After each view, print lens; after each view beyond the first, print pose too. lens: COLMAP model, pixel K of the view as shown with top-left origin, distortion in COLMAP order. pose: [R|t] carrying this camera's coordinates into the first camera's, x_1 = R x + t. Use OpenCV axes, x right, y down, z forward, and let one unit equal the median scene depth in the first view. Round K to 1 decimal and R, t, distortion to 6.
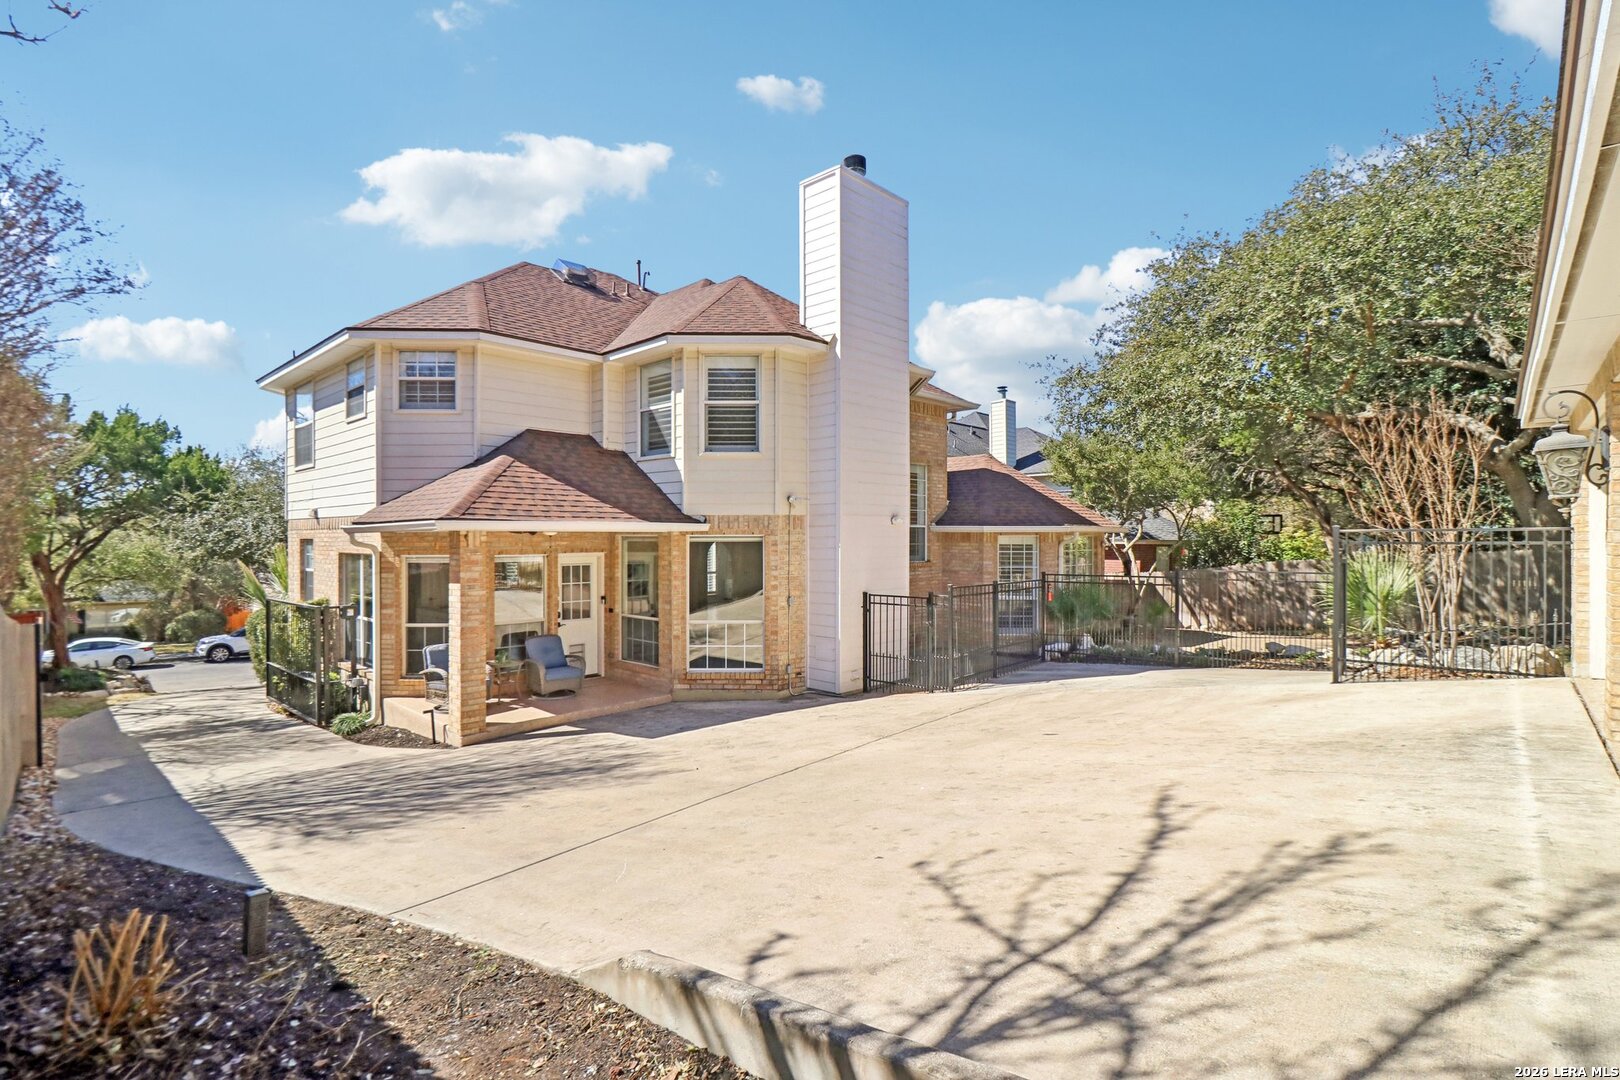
lens RADIAL K [[770.0, 0, 801.0], [0, 770.0, 537.2], [0, 0, 1]] dist [-0.024395, 0.000094]
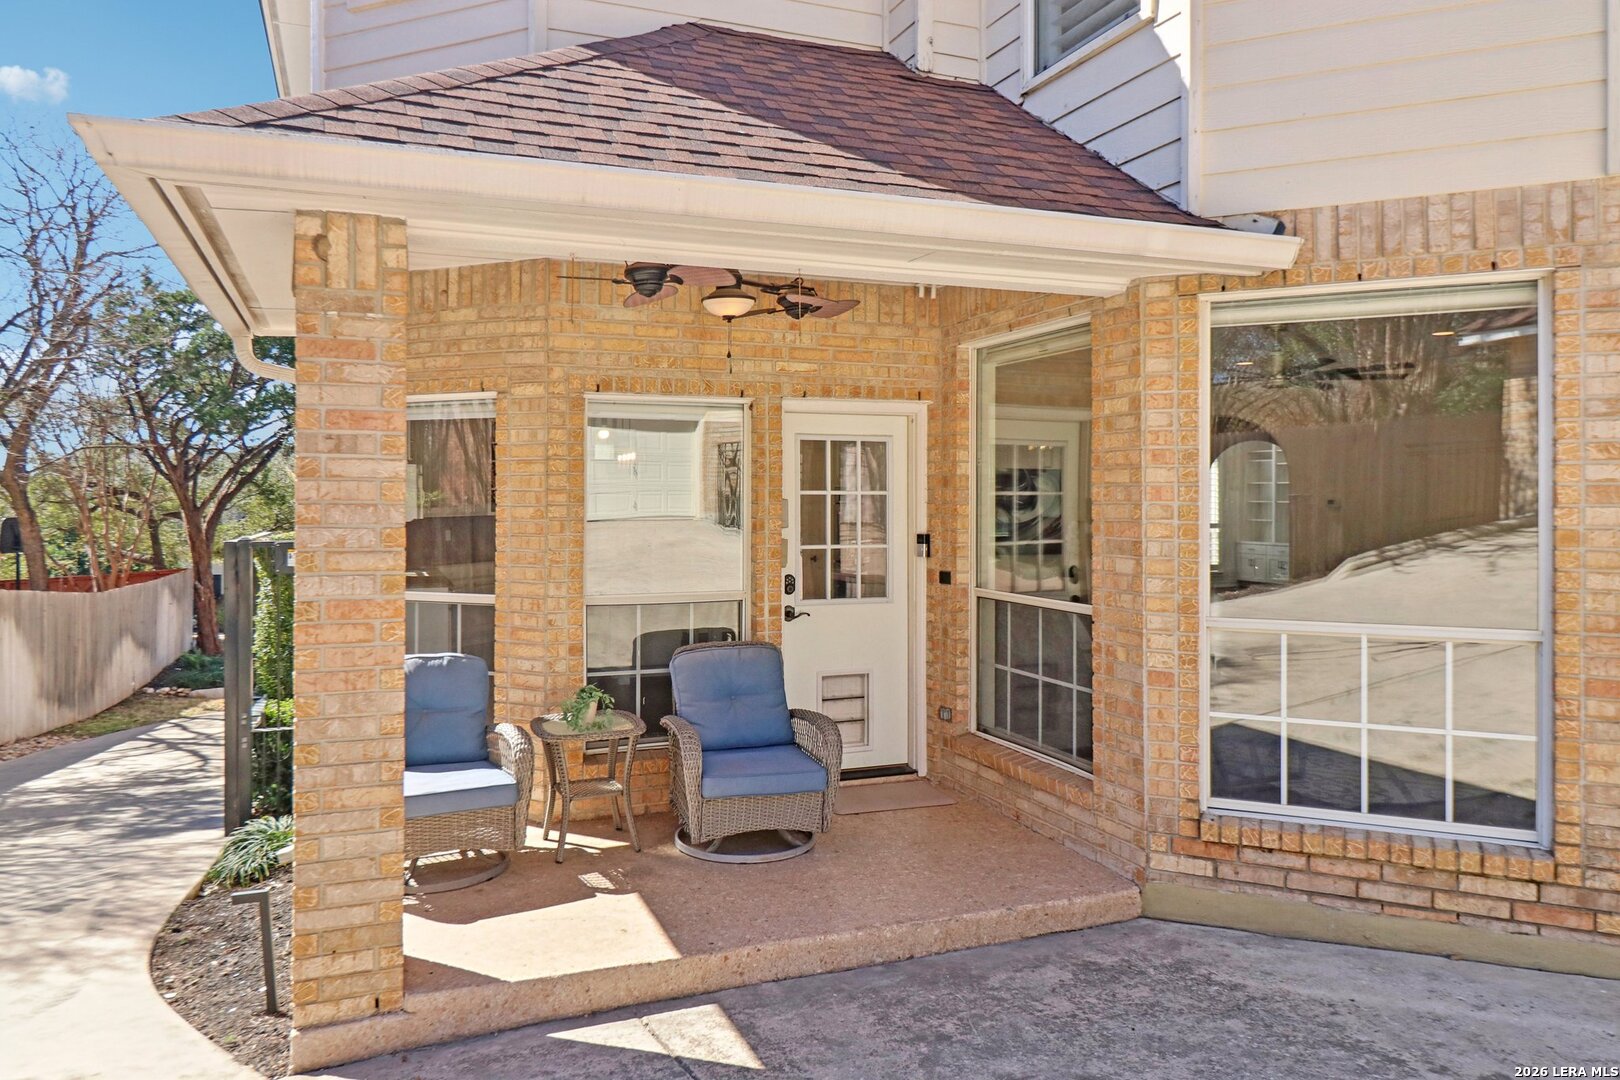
lens RADIAL K [[1115.8, 0, 786.8], [0, 1115.8, 503.9], [0, 0, 1]] dist [0.004159, 0.000431]
pose [[0.899864, 0.002338, -0.436164, -0.105088], [-0.000858, 0.999993, 0.003590, 0.065233], [0.436169, -0.002856, 0.899860, 0.568935]]
